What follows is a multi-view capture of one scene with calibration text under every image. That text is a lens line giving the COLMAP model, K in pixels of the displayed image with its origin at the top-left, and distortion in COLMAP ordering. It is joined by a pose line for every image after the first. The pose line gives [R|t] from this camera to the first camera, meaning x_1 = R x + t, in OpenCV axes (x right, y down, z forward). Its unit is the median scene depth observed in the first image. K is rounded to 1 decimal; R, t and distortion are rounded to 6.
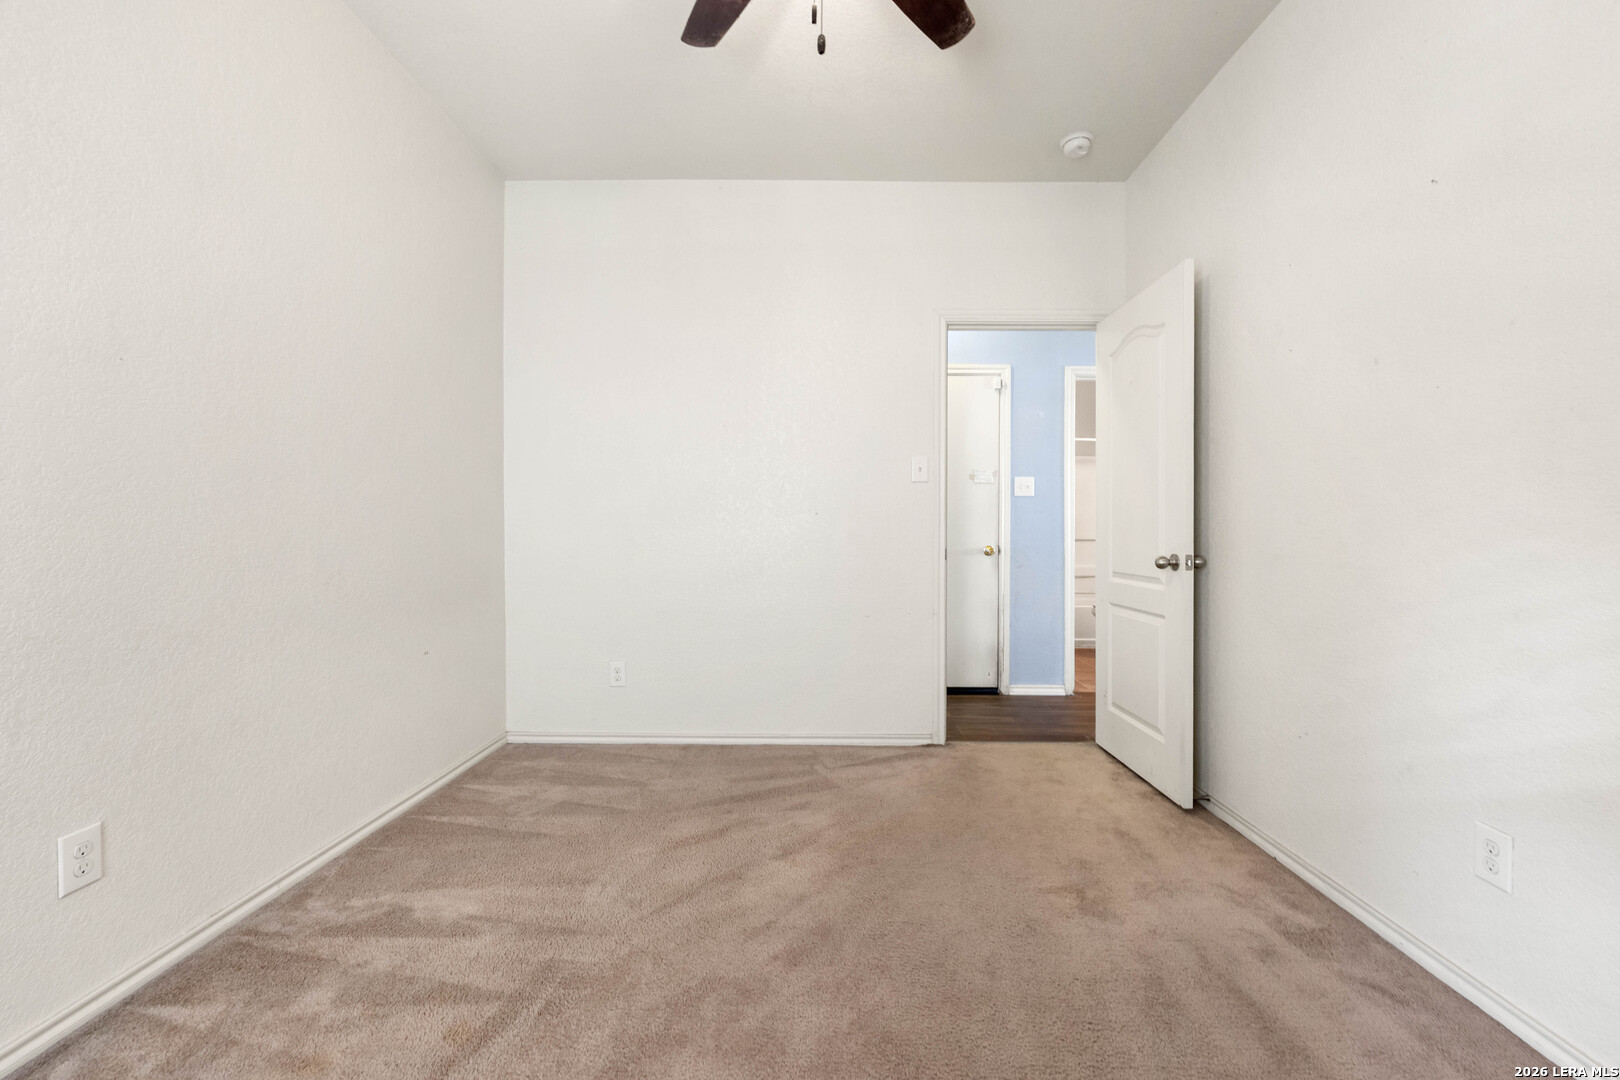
lens RADIAL K [[690.7, 0, 810.0], [0, 690.7, 540.0], [0, 0, 1]] dist [-0.003341, -0.000179]
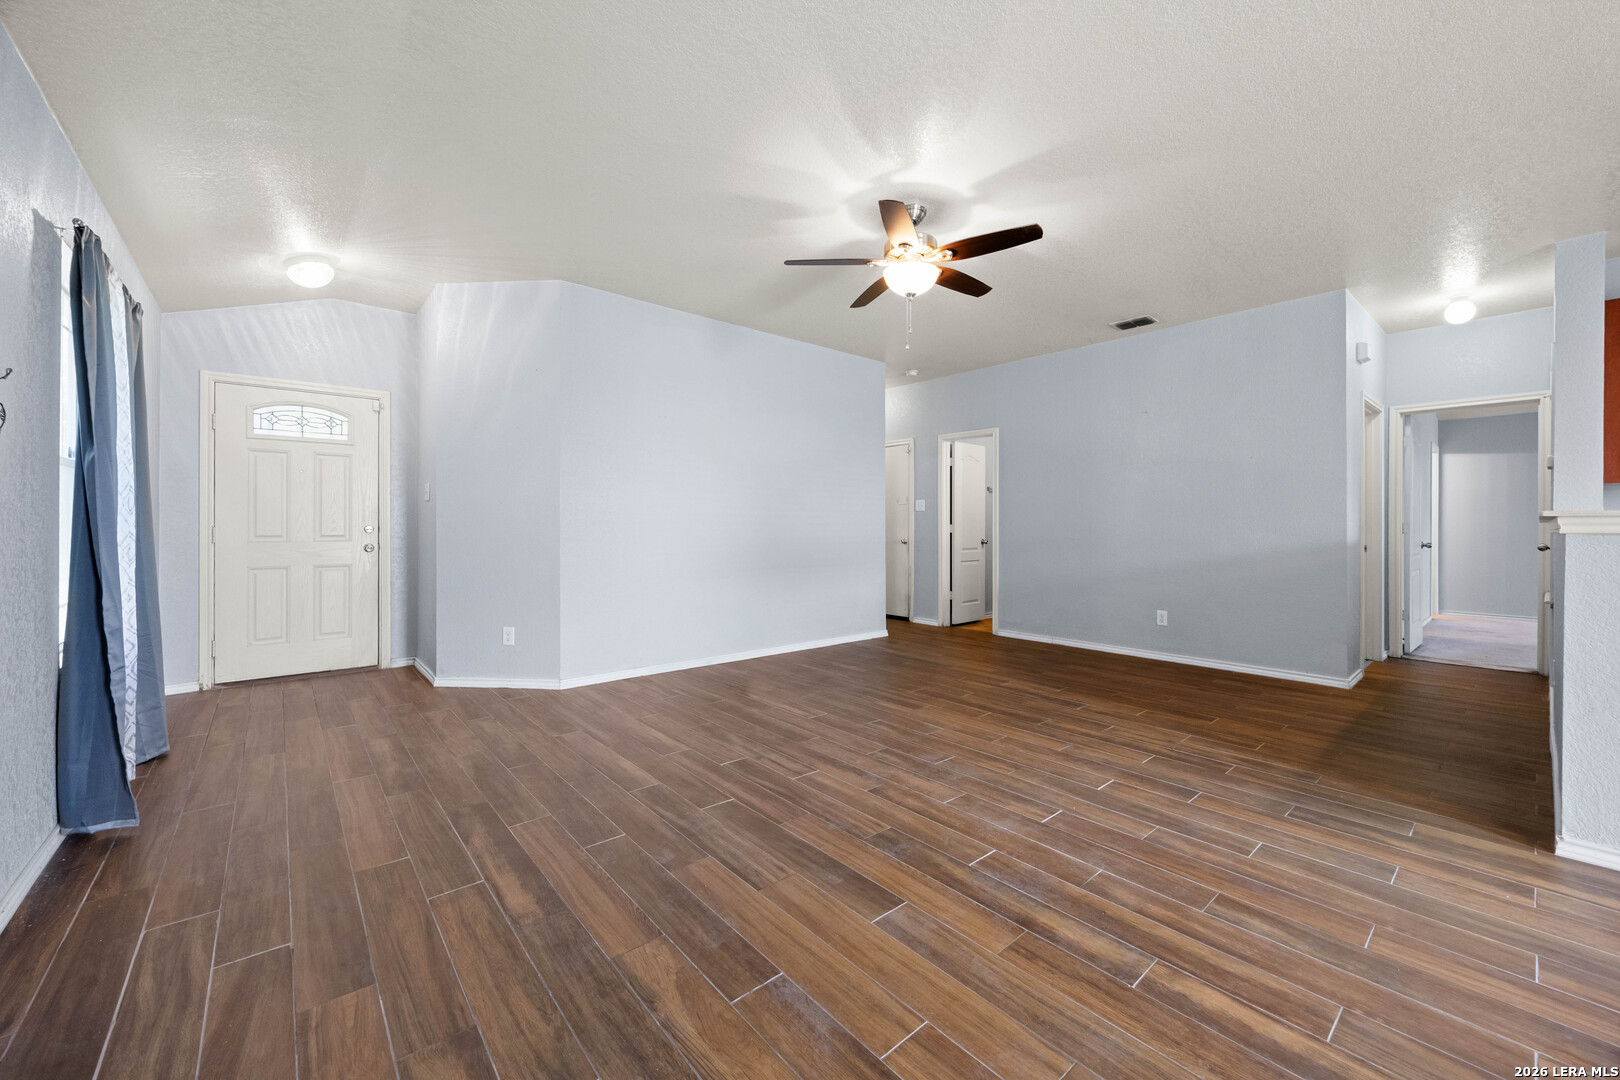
lens RADIAL K [[622.3, 0, 808.5], [0, 622.3, 526.7], [0, 0, 1]] dist [-0.002317, 0.000023]
pose [[0.661229, -0.002082, -0.750181, 2.005092], [-0.009358, 0.999895, -0.011023, -0.004556], [0.750125, 0.014308, 0.661141, -0.412356]]
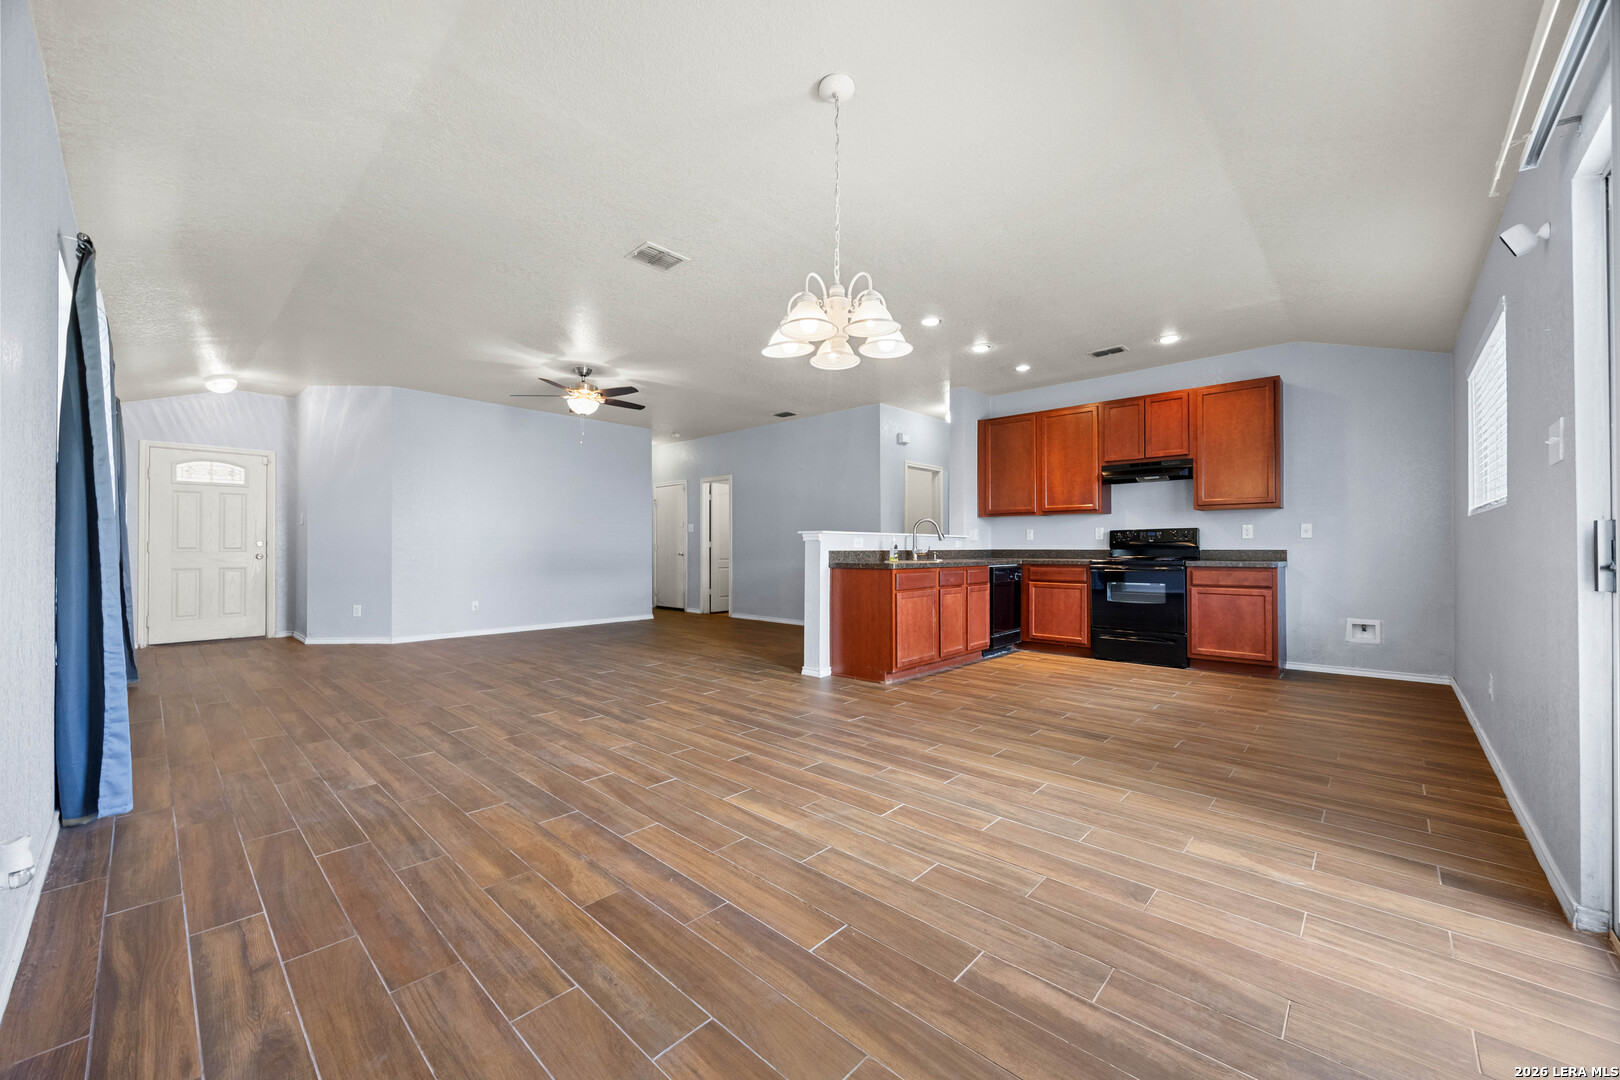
lens RADIAL K [[613.6, 0, 808.3], [0, 613.6, 543.4], [0, 0, 1]] dist [-0.001413, 0.000174]
pose [[0.745615, -0.008413, -0.666323, 3.185002], [-0.005796, 0.999801, -0.019109, 0.026425], [0.666351, 0.018110, 0.745418, -0.552040]]
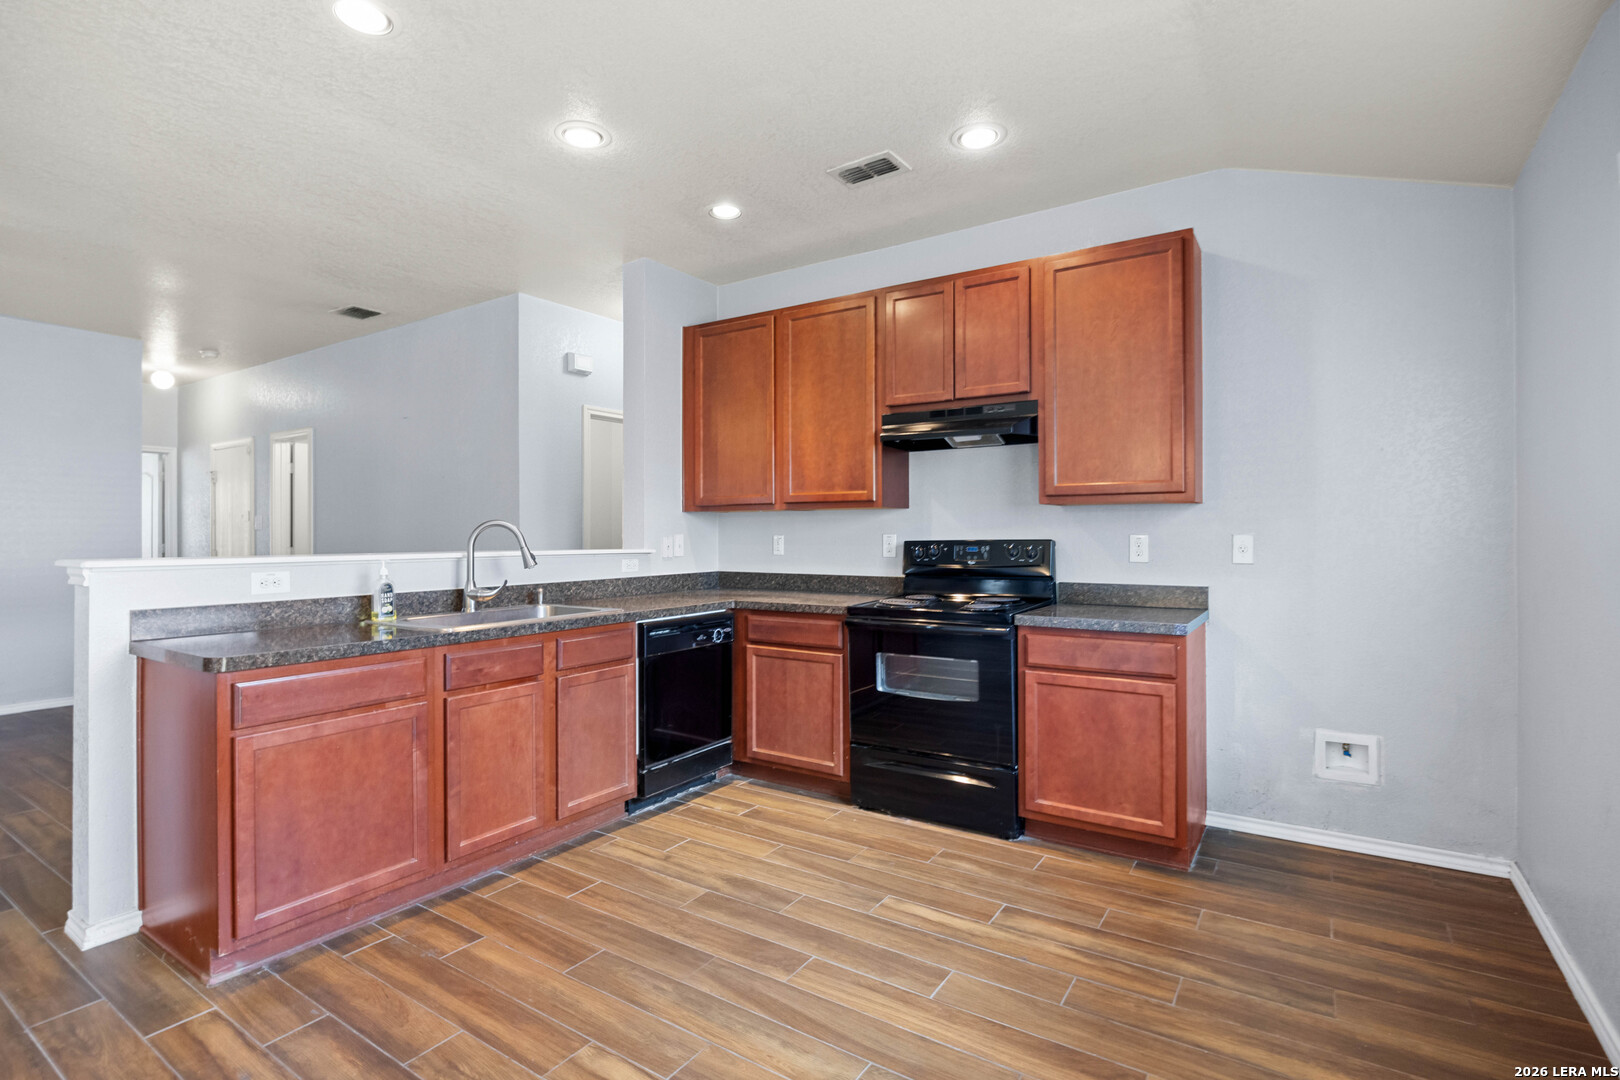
lens RADIAL K [[770.2, 0, 806.1], [0, 770.2, 532.6], [0, 0, 1]] dist [-0.004819, -0.000330]
pose [[0.843998, -0.006594, -0.536305, 3.141824], [-0.001427, 0.999893, -0.014540, -0.057171], [0.536344, 0.013037, 0.843899, 0.438523]]
